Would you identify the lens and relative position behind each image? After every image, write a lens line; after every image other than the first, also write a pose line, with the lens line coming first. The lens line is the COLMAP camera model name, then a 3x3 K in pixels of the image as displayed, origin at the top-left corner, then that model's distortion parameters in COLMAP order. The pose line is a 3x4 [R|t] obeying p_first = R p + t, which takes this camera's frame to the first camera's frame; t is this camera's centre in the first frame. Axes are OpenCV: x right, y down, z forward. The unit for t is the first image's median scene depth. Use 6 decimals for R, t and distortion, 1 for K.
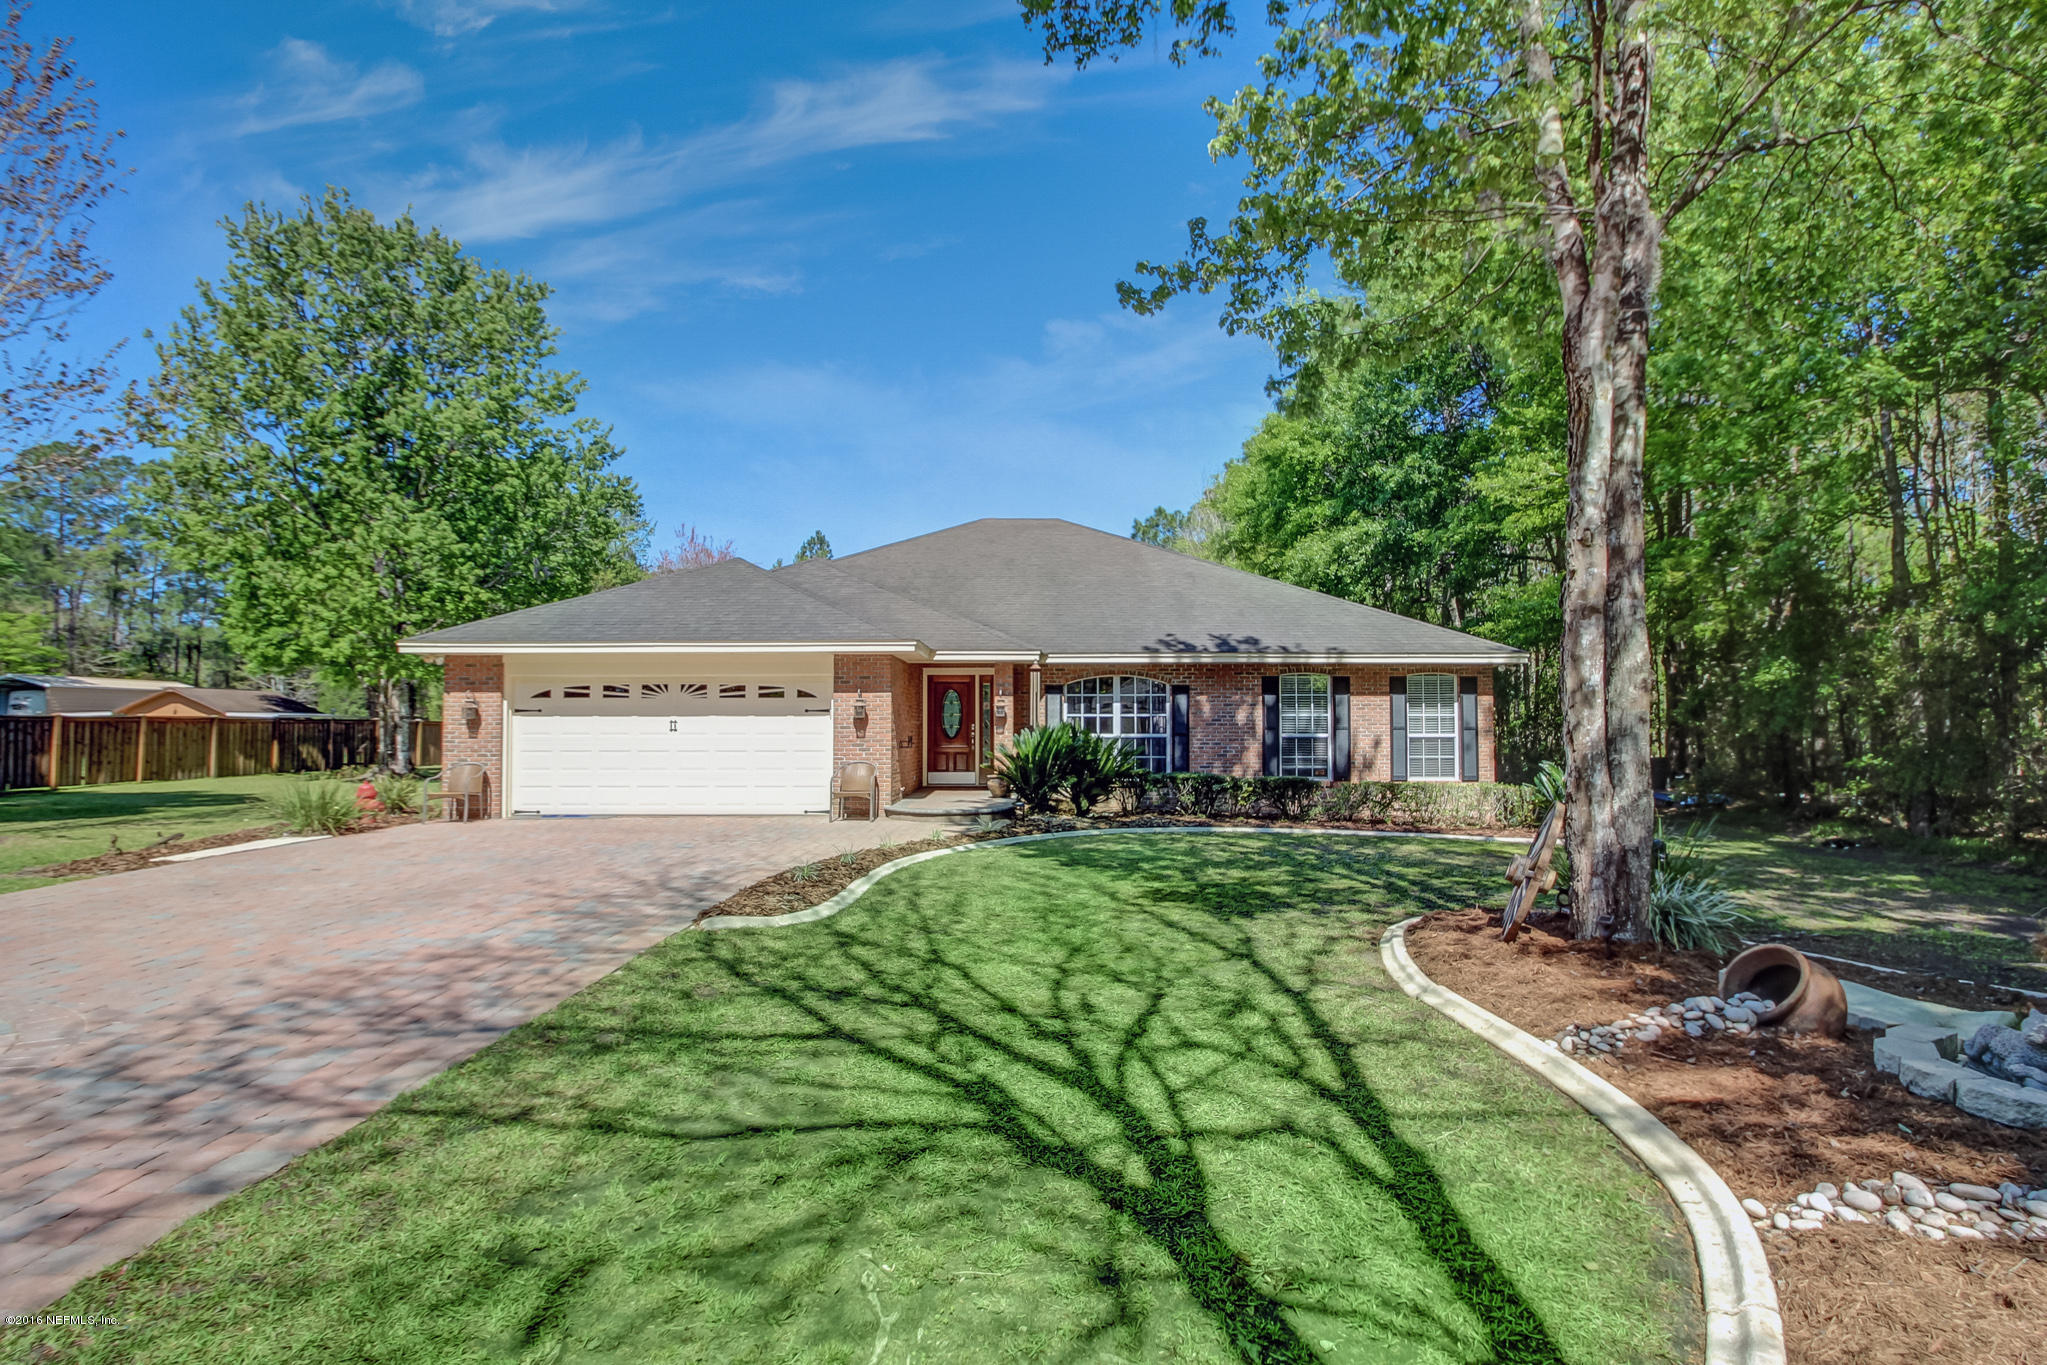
lens RADIAL K [[1026.2, 0, 967.4], [0, 1026.2, 684.8], [0, 0, 1]] dist [-0.012834, -0.000049]
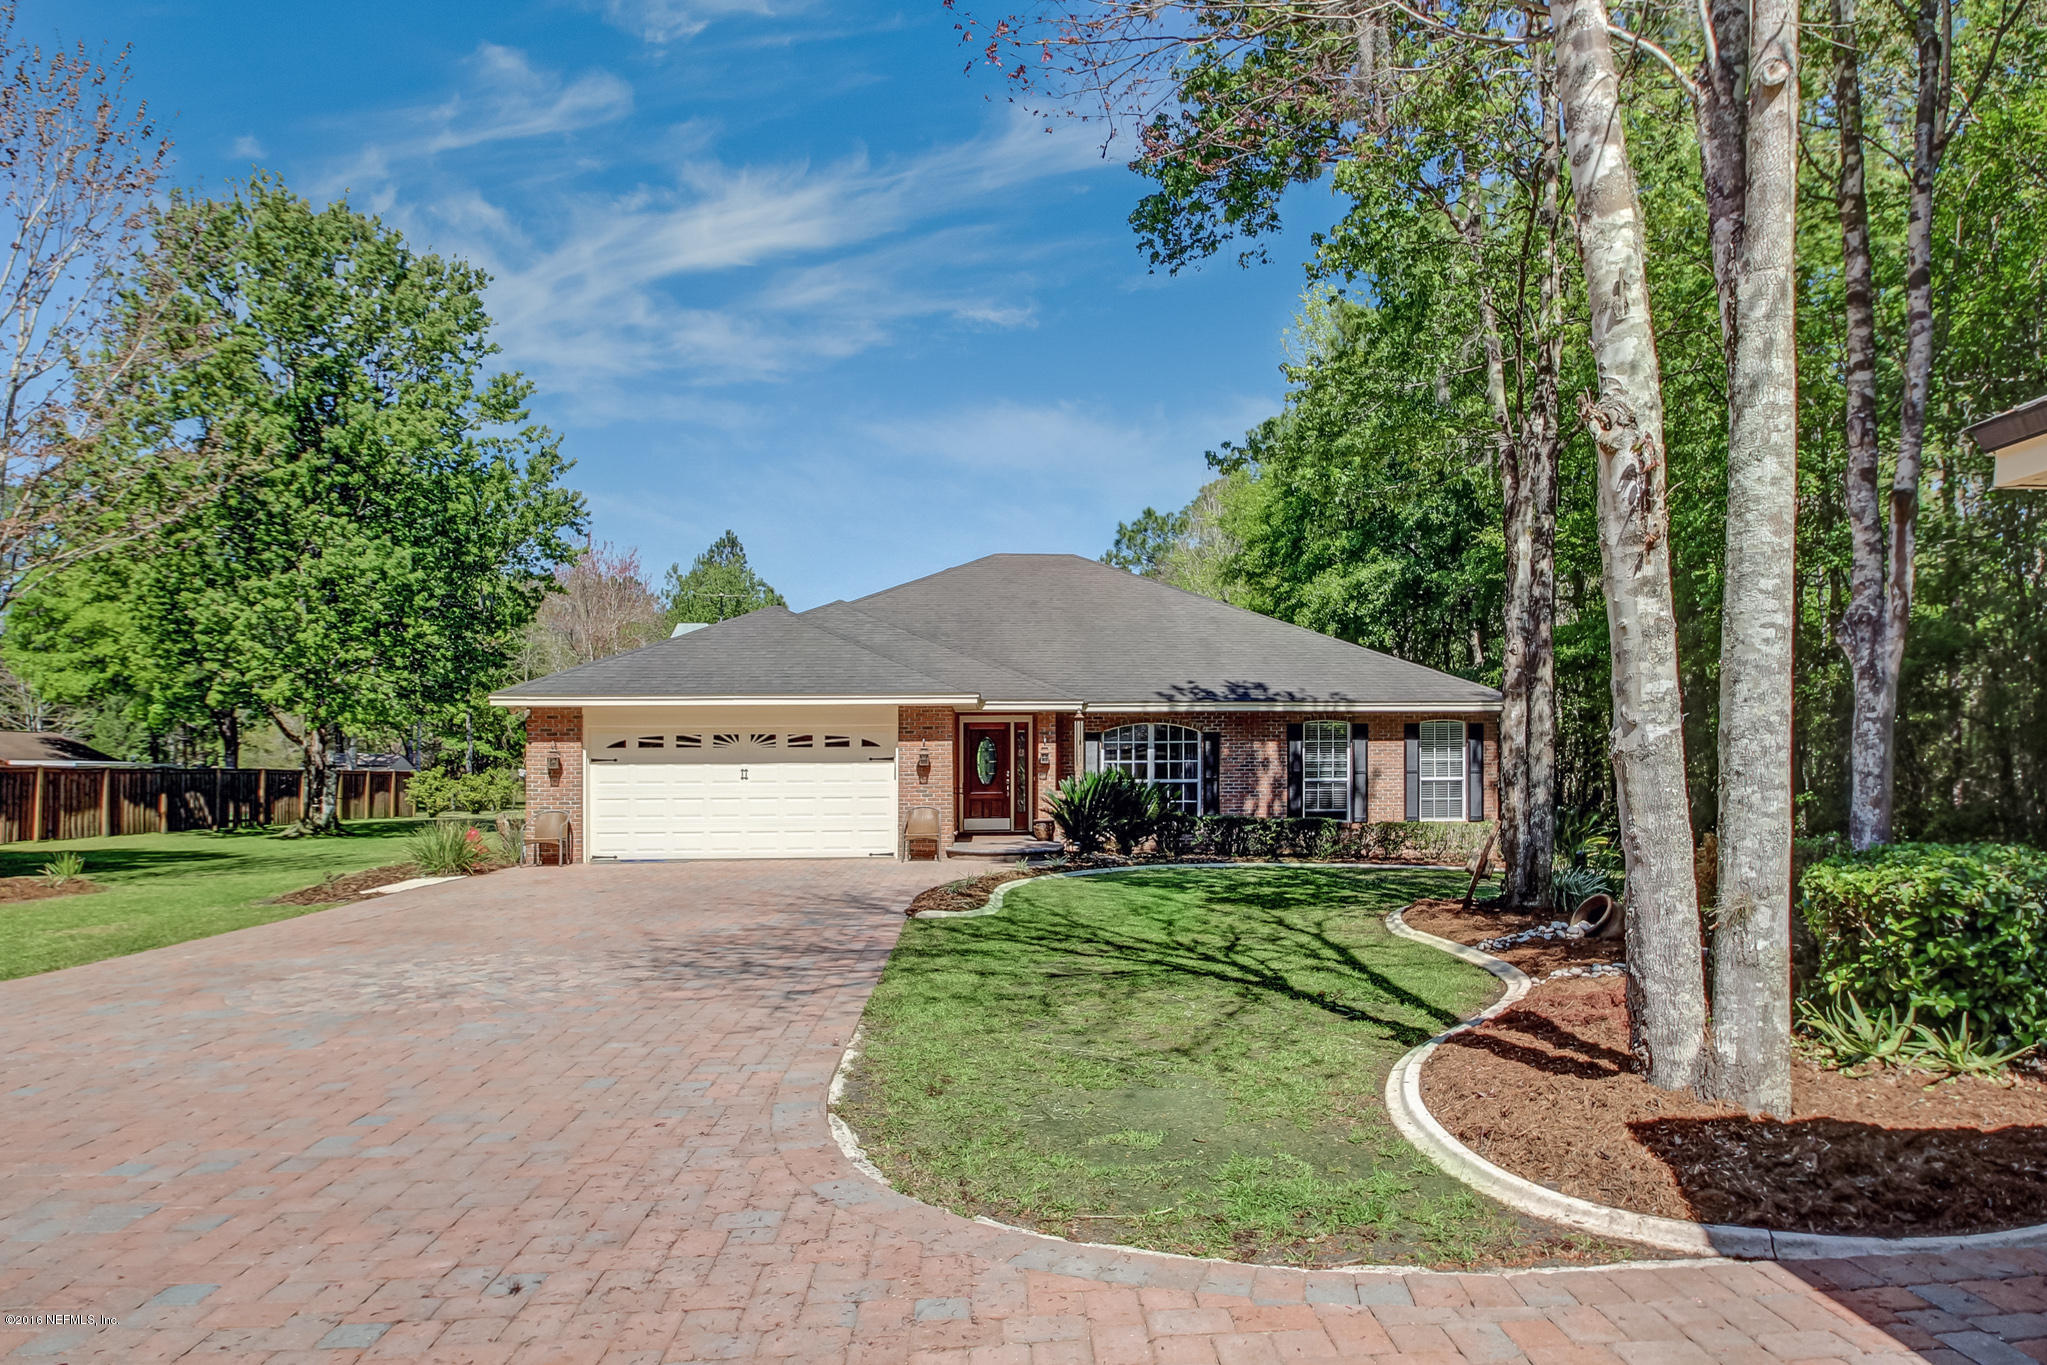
lens RADIAL K [[1371.3, 0, 1031.5], [0, 1371.3, 752.7], [0, 0, 1]] dist [-0.000725, -0.049097]
pose [[0.993288, -0.004091, 0.115597, -0.138876], [0.001077, 0.999658, 0.026124, -0.016023], [-0.115664, -0.025824, 0.992953, -0.375995]]
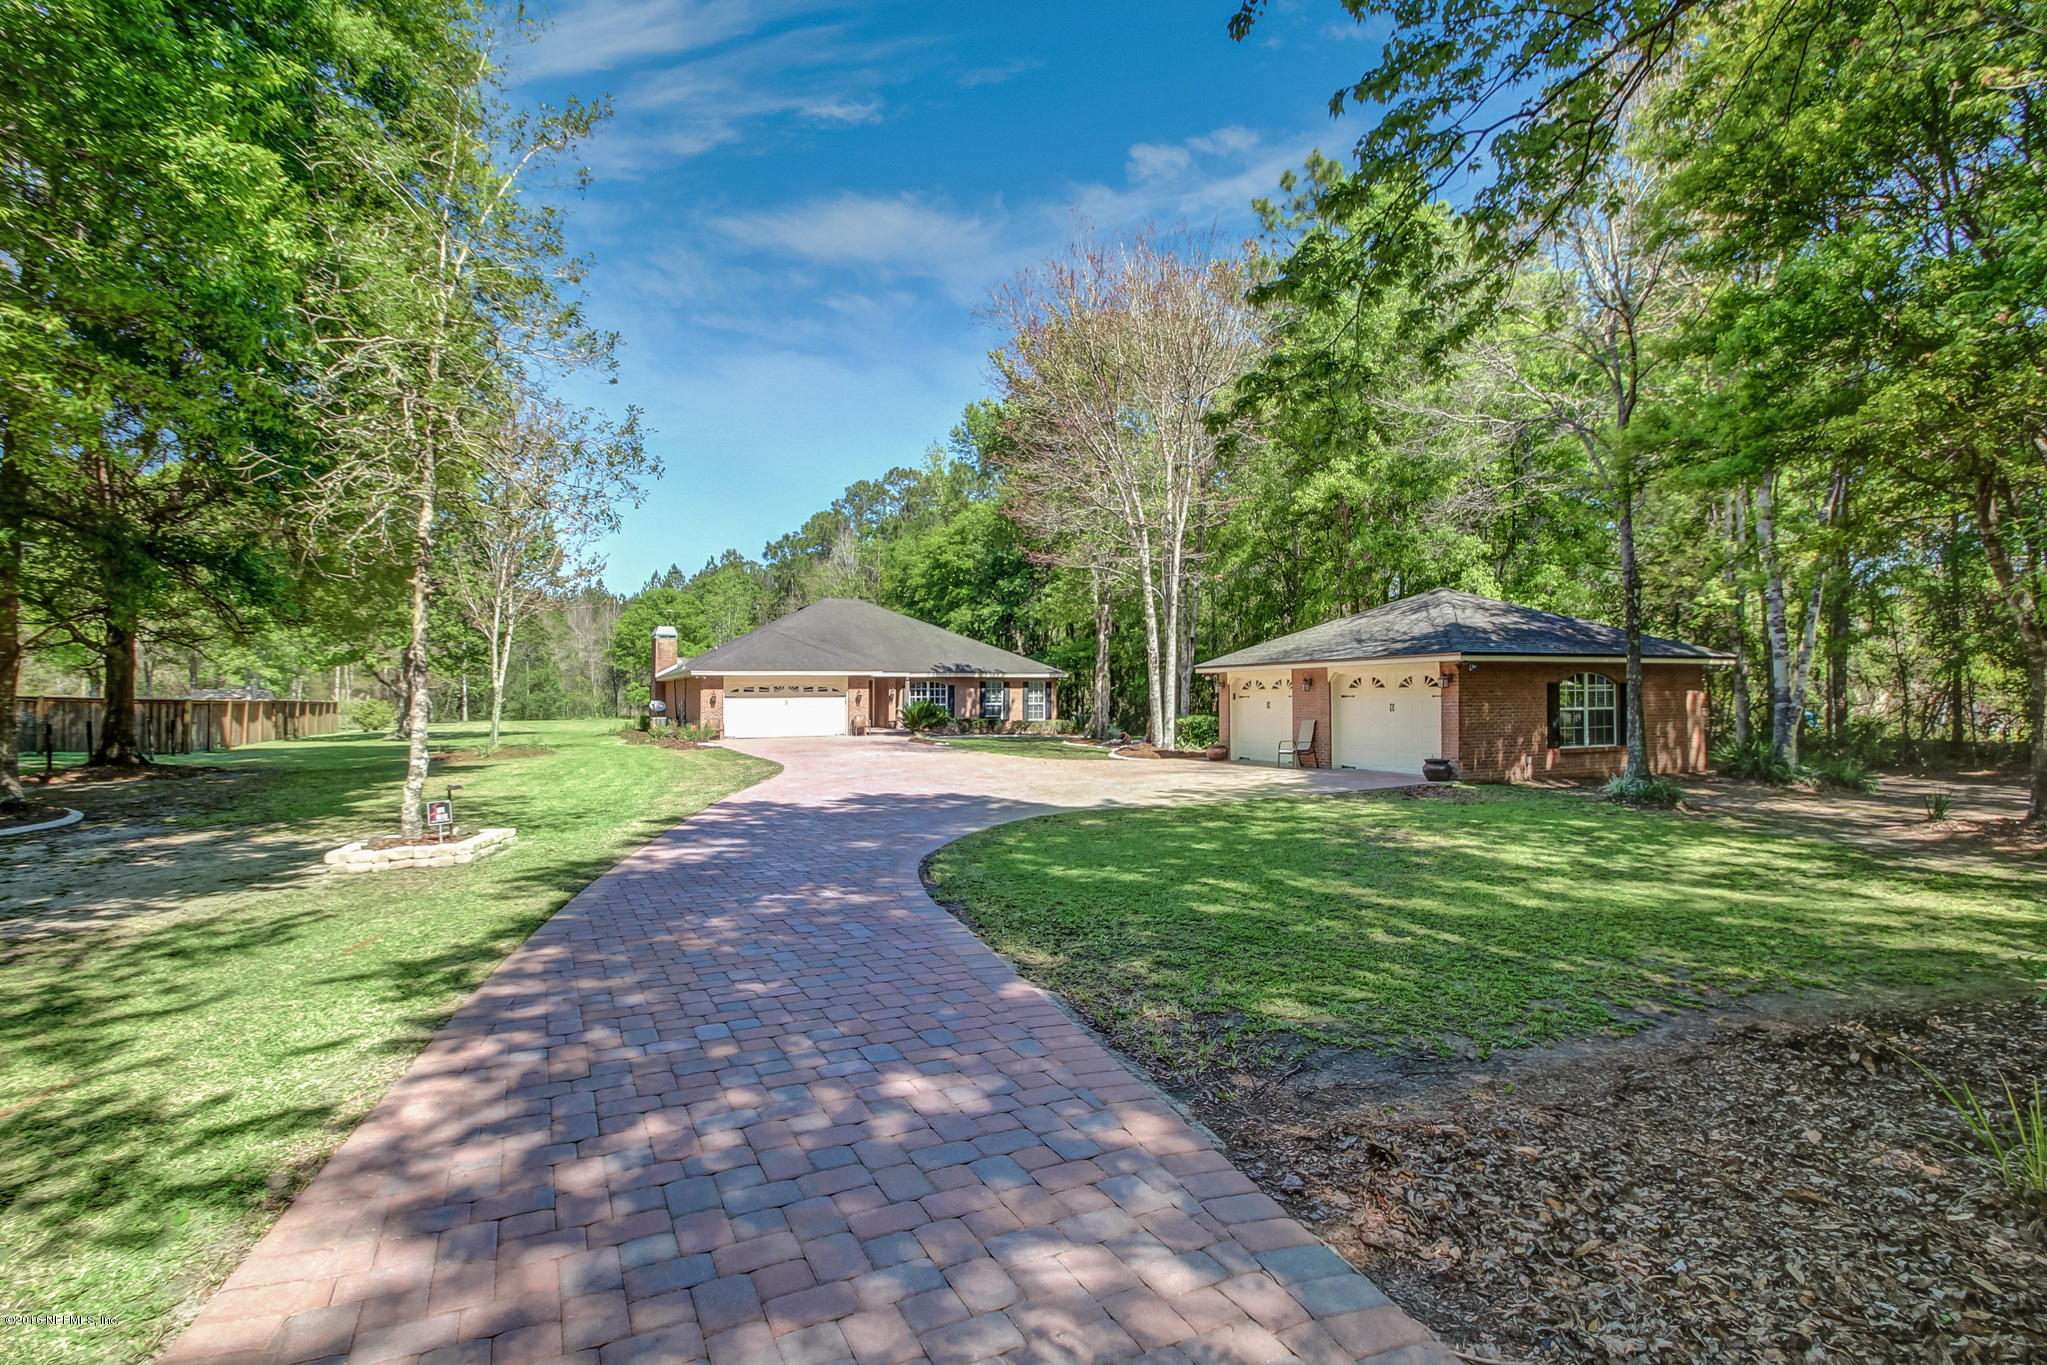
lens RADIAL K [[1039.9, 0, 1023.5], [0, 1039.9, 682.5], [0, 0, 1]] dist [0.001402, -0.000015]
pose [[0.868648, -0.000527, 0.495429, -0.948832], [-0.011837, 0.999692, 0.021819, -0.066327], [-0.495288, -0.024818, 0.868374, -1.390690]]
